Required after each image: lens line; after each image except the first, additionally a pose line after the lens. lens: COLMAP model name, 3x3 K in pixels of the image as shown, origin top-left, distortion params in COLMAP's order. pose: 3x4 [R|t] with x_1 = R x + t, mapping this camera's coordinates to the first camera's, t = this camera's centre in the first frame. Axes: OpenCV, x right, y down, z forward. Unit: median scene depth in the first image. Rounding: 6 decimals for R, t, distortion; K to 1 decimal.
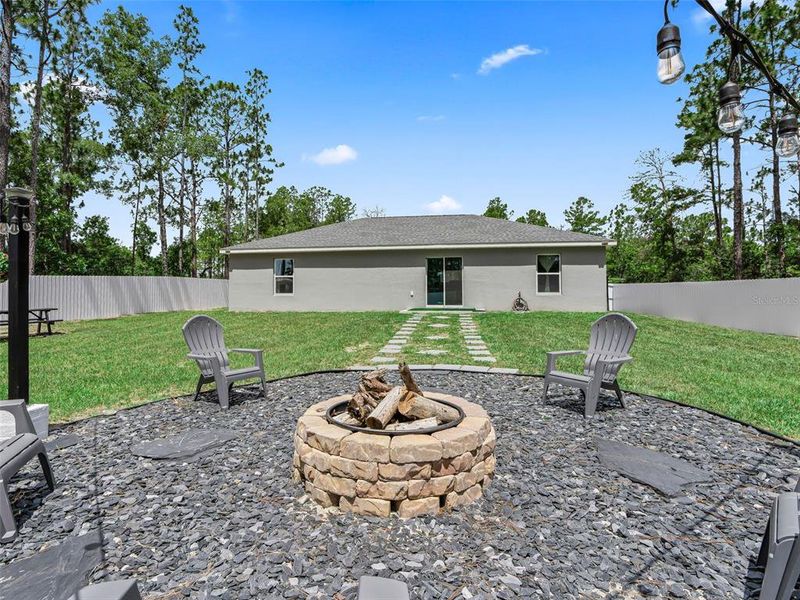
lens RADIAL K [[444.4, 0, 395.8], [0, 444.4, 286.1], [0, 0, 1]] dist [-0.005076, -0.001513]
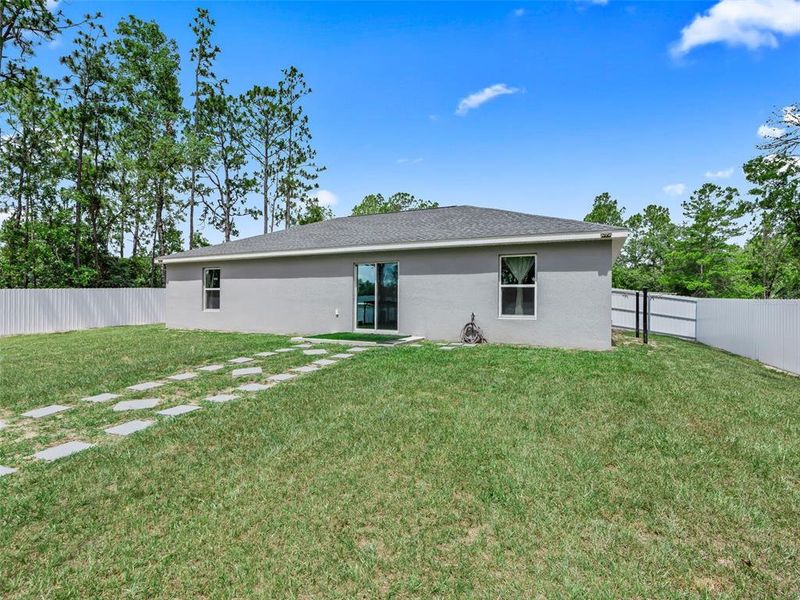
lens RADIAL K [[424.2, 0, 414.4], [0, 424.2, 297.8], [0, 0, 1]] dist [-0.000890, 0.000243]
pose [[0.959582, 0.006232, -0.281360, 0.310299], [-0.003240, 0.999933, 0.011097, -0.014002], [0.281410, -0.009737, 0.959538, 0.312324]]
